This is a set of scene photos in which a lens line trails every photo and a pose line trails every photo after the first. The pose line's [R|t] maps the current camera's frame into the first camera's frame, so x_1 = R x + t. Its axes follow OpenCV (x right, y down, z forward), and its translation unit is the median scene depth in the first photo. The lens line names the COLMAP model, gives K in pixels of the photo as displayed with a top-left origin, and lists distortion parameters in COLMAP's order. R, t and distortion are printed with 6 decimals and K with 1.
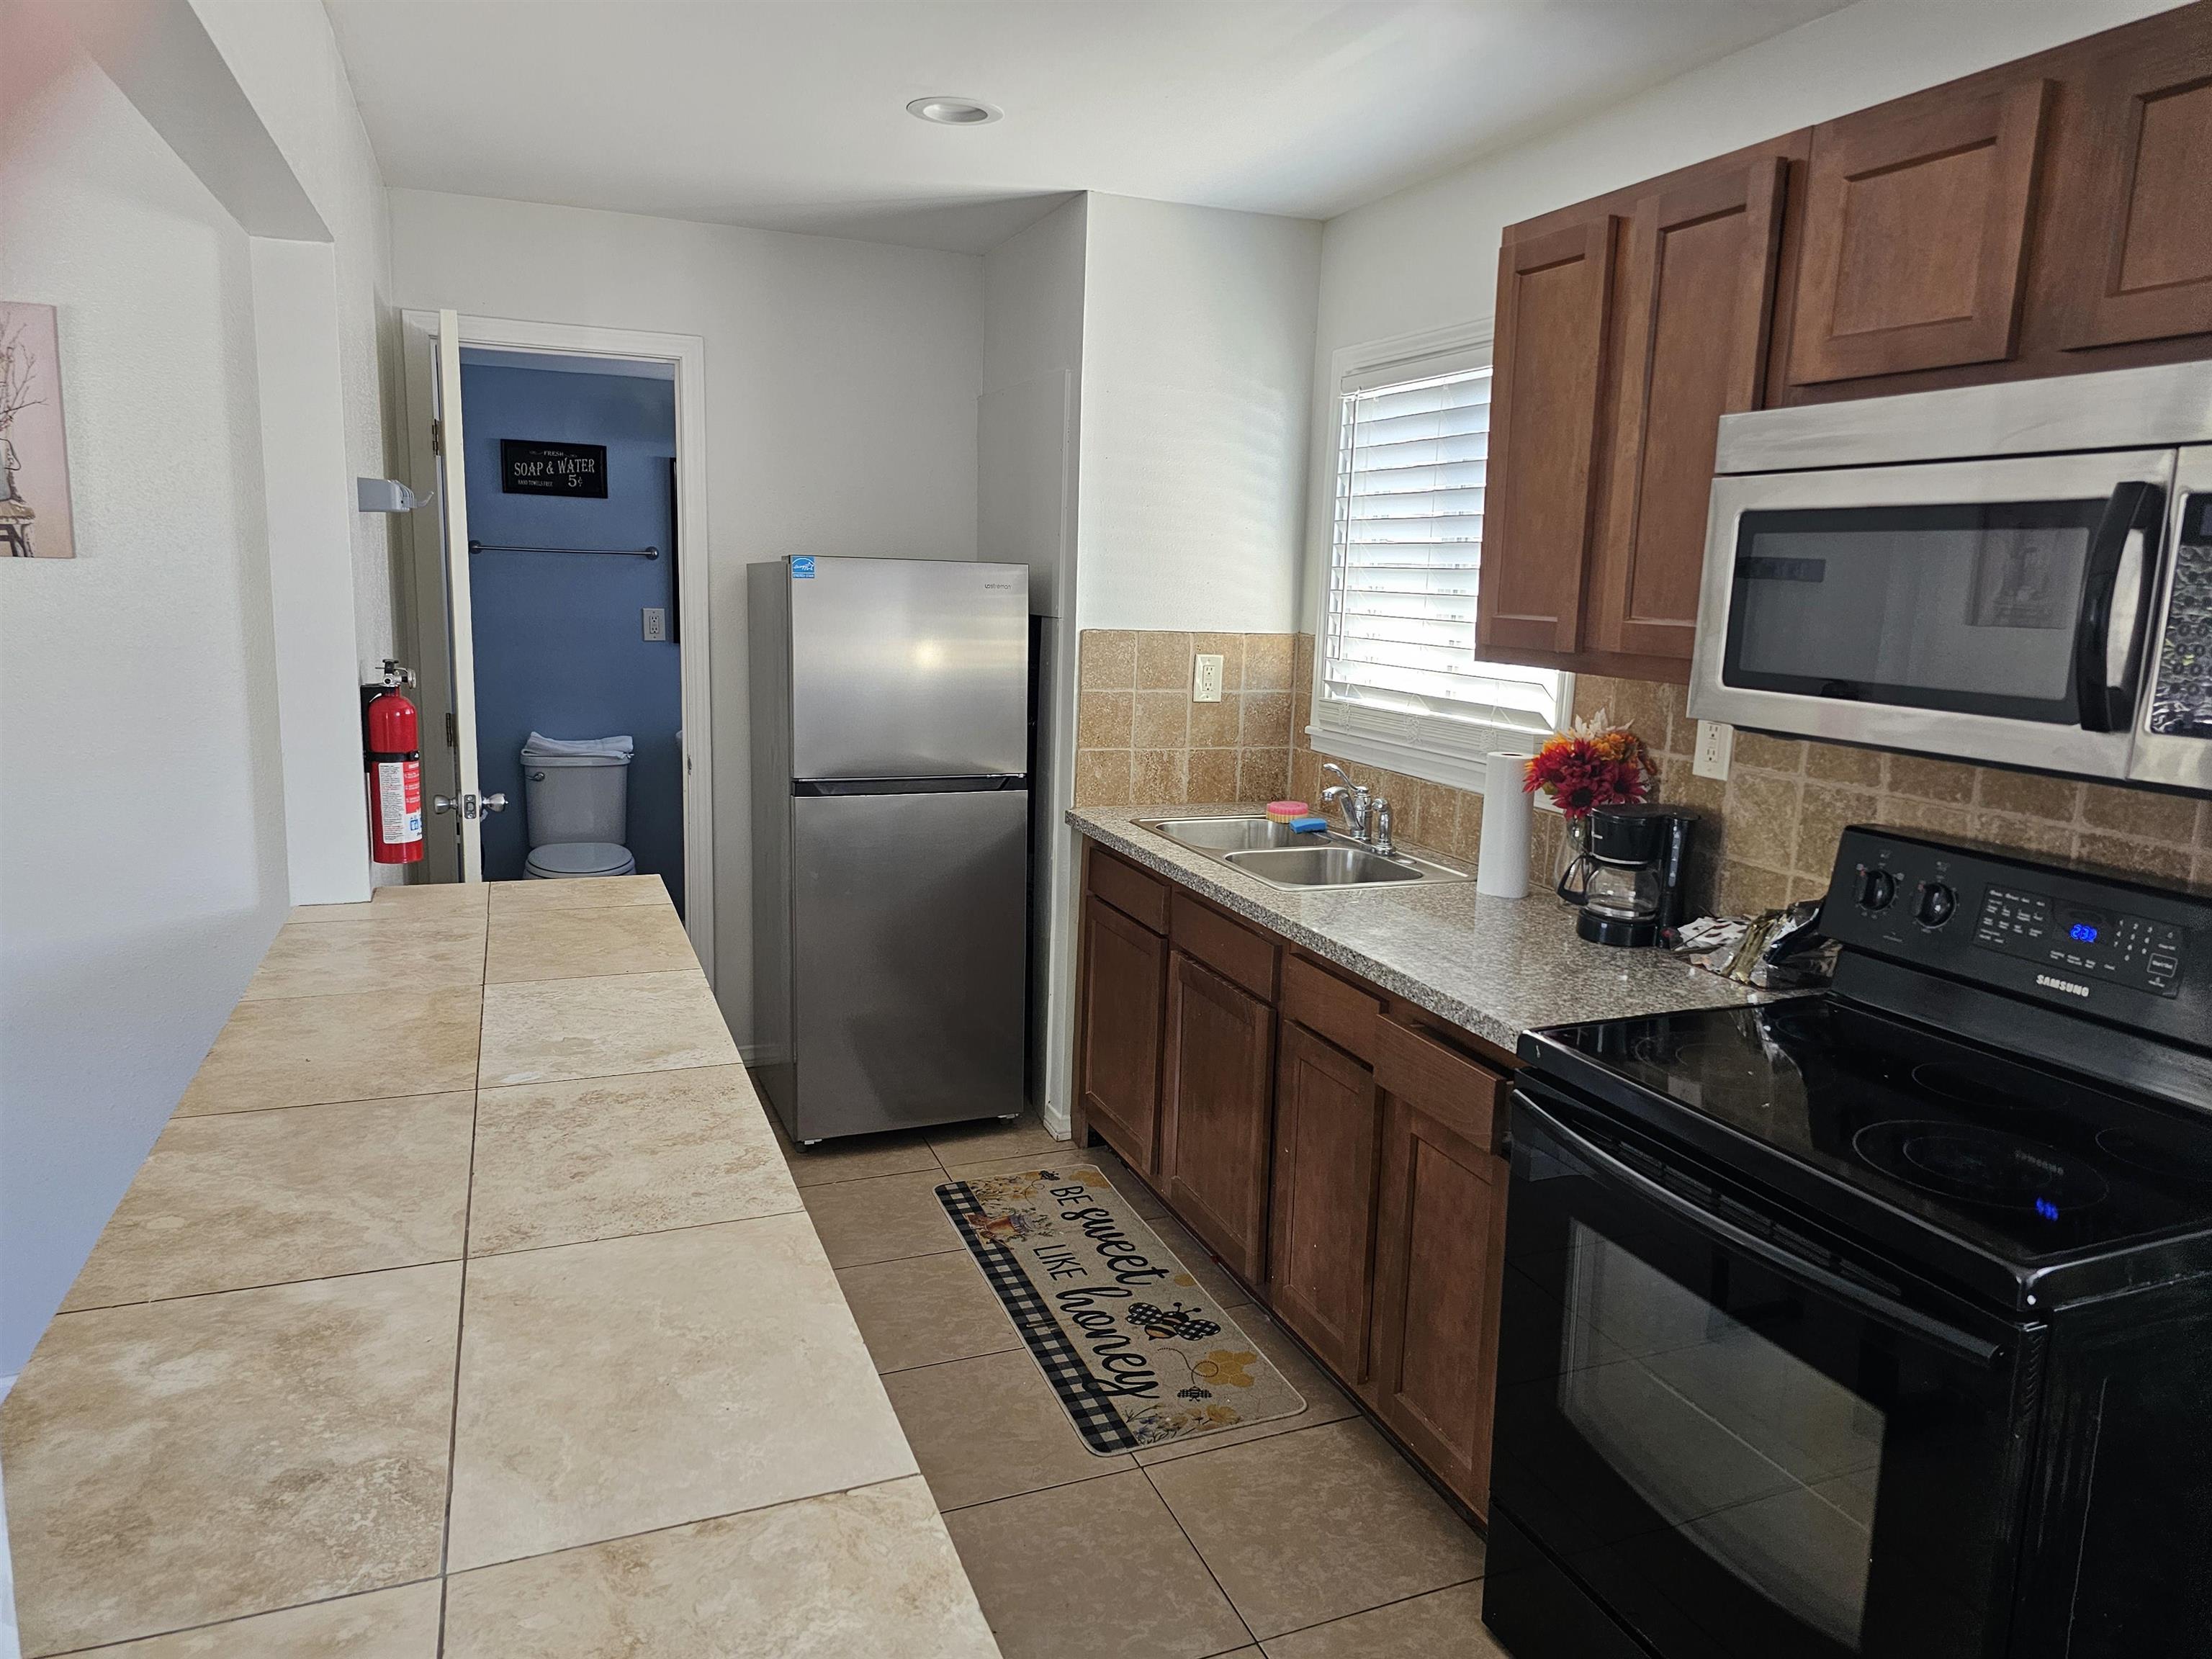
lens RADIAL K [[1463.8, 0, 1120.6], [0, 1463.8, 811.0], [0, 0, 1]] dist [0.024820, -0.003399]
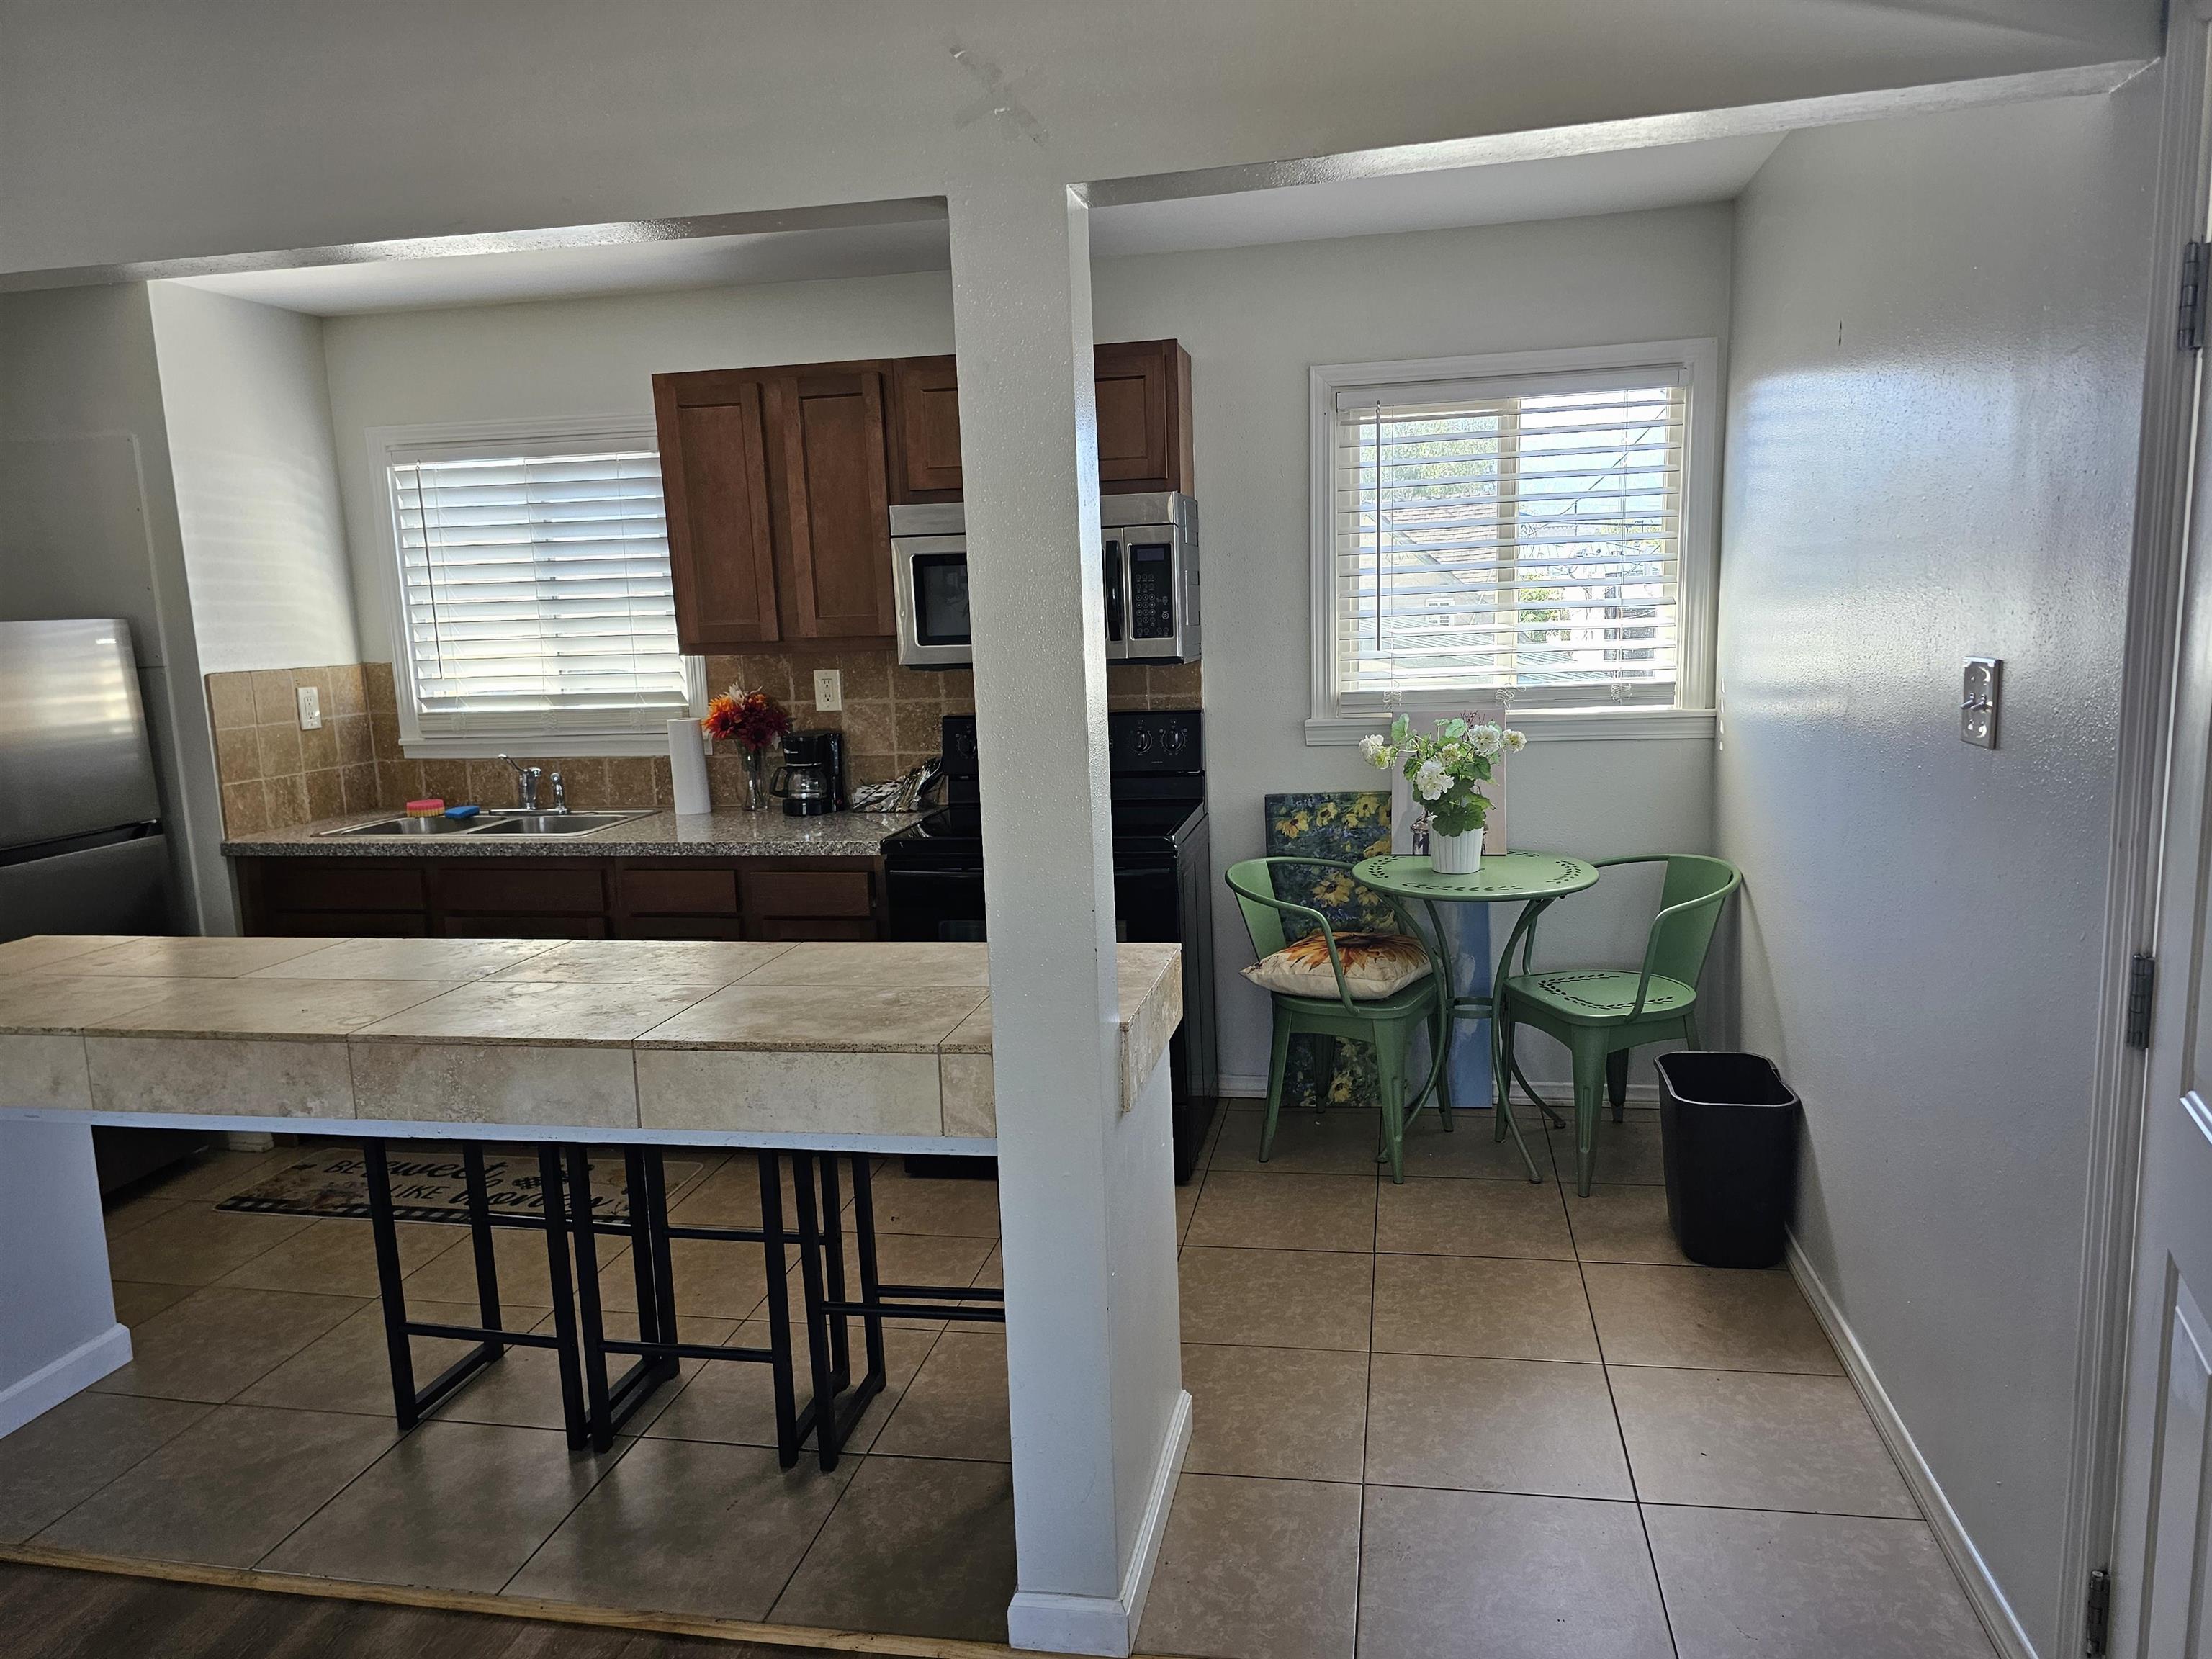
lens RADIAL K [[1463.8, 0, 1112.0], [0, 1463.8, 832.5], [0, 0, 1]] dist [0.024820, -0.003399]
pose [[0.556852, -0.181707, 0.810493, -0.629671], [0.184541, 0.978455, 0.092574, 0.014257], [-0.809852, 0.098019, 0.578387, -0.177186]]
